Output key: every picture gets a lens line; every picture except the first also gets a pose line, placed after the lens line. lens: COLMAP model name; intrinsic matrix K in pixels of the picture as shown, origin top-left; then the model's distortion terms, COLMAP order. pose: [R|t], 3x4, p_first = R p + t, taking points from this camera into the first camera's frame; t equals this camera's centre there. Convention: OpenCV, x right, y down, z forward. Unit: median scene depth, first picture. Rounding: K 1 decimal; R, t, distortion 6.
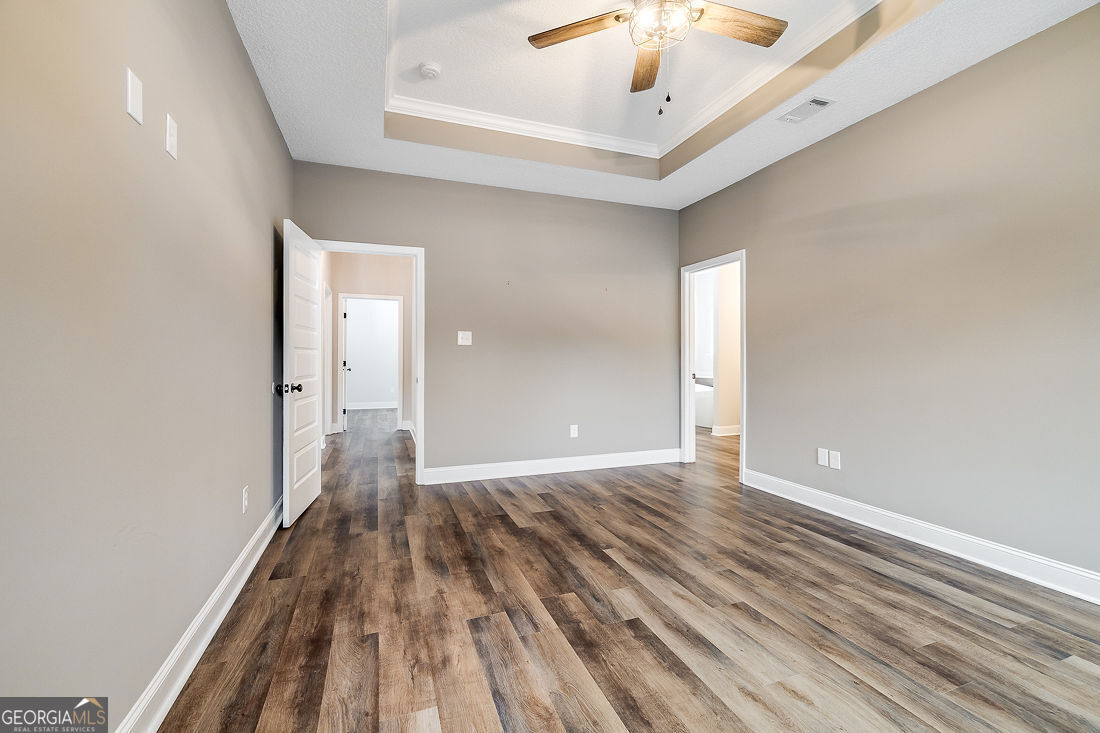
lens RADIAL K [[465.0, 0, 548.9], [0, 465.0, 367.4], [0, 0, 1]] dist [-0.000935, -0.000178]
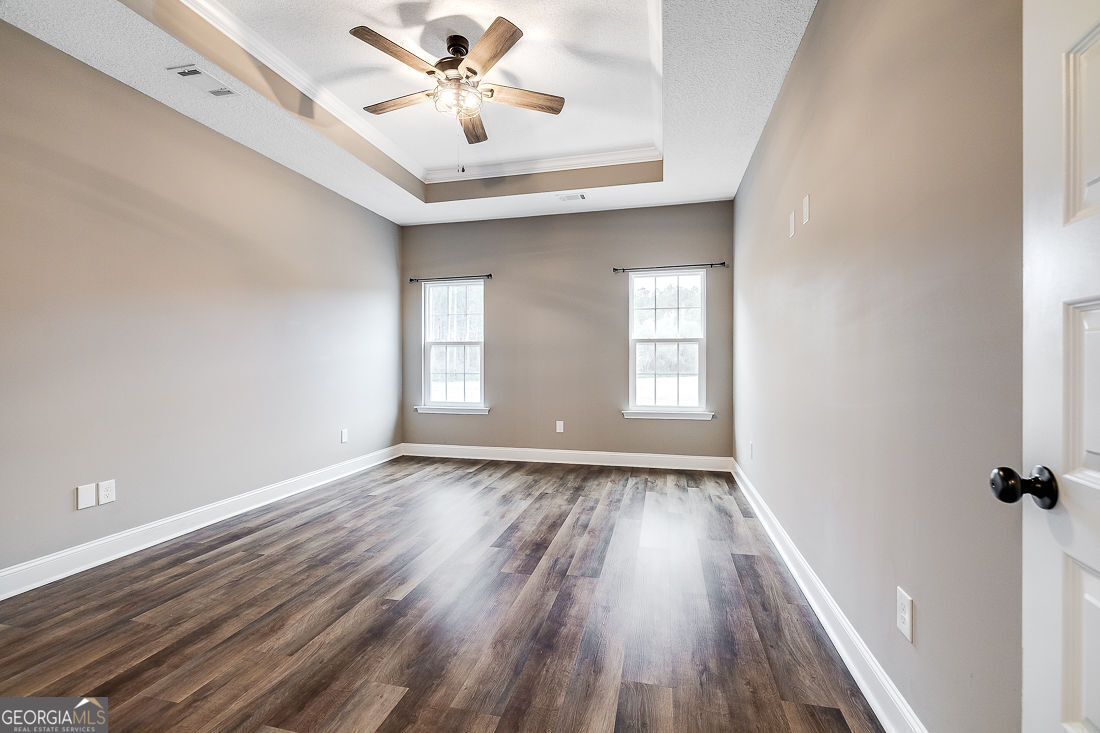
lens RADIAL K [[505.7, 0, 550.0], [0, 505.7, 366.5], [0, 0, 1]] dist [0.018522, -0.000140]
pose [[-0.839115, -0.004234, 0.543938, -0.572298], [0.010437, 0.999660, 0.023882, -0.027697], [-0.543854, 0.025717, -0.838786, 1.576107]]
